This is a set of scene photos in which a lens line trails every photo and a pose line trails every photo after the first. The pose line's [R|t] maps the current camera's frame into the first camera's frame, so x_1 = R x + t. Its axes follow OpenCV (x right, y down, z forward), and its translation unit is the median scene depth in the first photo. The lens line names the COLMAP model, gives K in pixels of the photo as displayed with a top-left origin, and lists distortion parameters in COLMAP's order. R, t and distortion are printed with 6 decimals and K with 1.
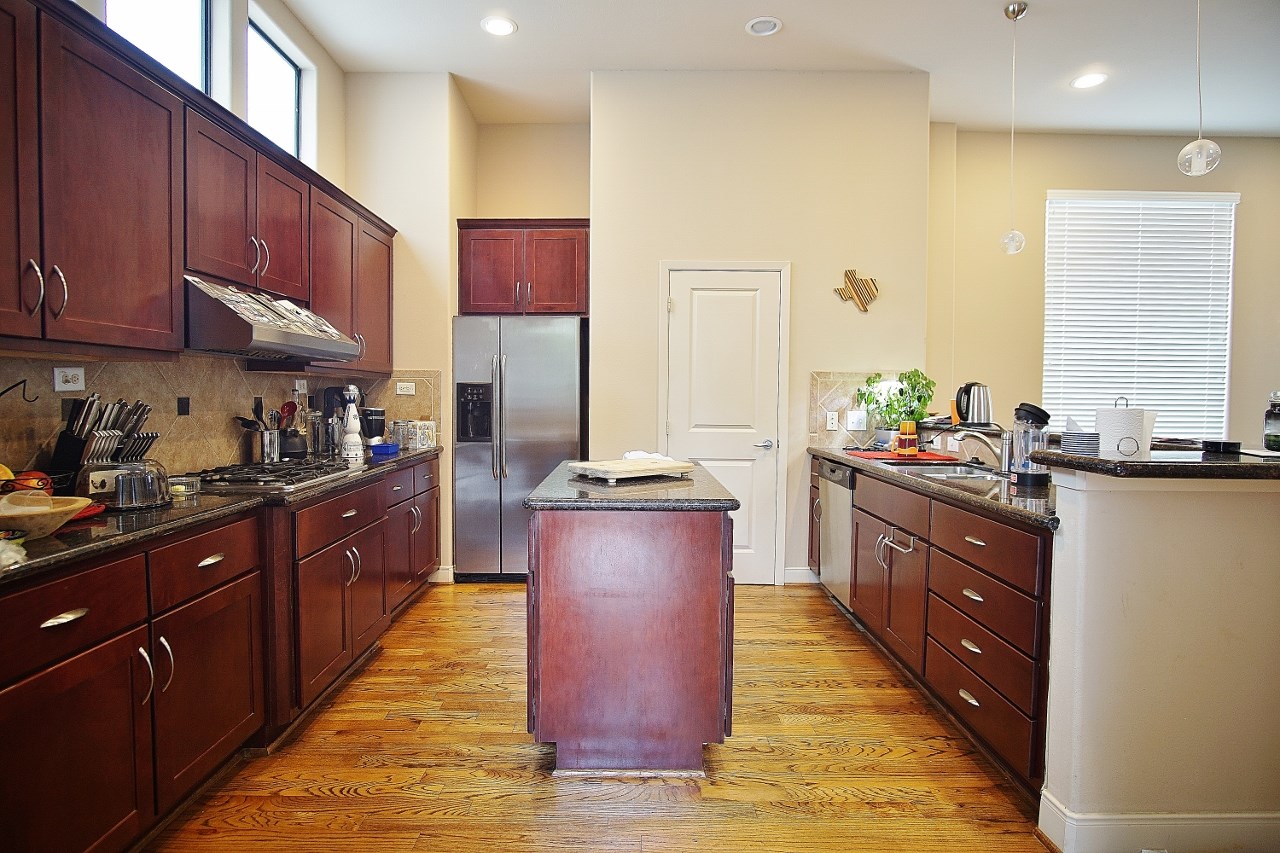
lens RADIAL K [[684.9, 0, 630.3], [0, 684.9, 421.7], [0, 0, 1]] dist [-0.031511, 0.007032]
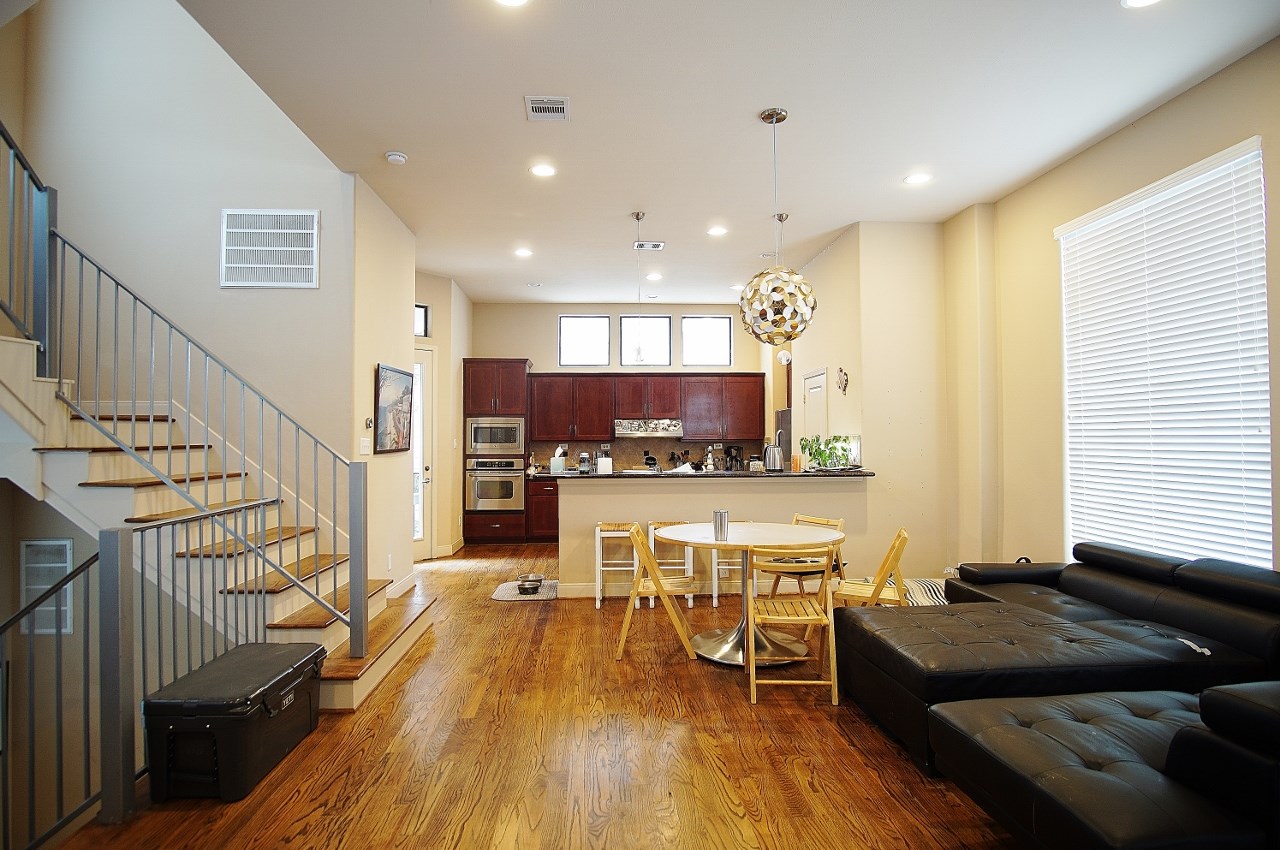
lens RADIAL K [[684.9, 0, 630.1], [0, 684.9, 429.9], [0, 0, 1]] dist [-0.031511, 0.007032]
pose [[0.058398, -0.023073, -0.998027, 1.783191], [-0.030131, 0.999237, -0.024864, -0.033815], [0.997839, 0.031524, 0.057659, 0.454635]]
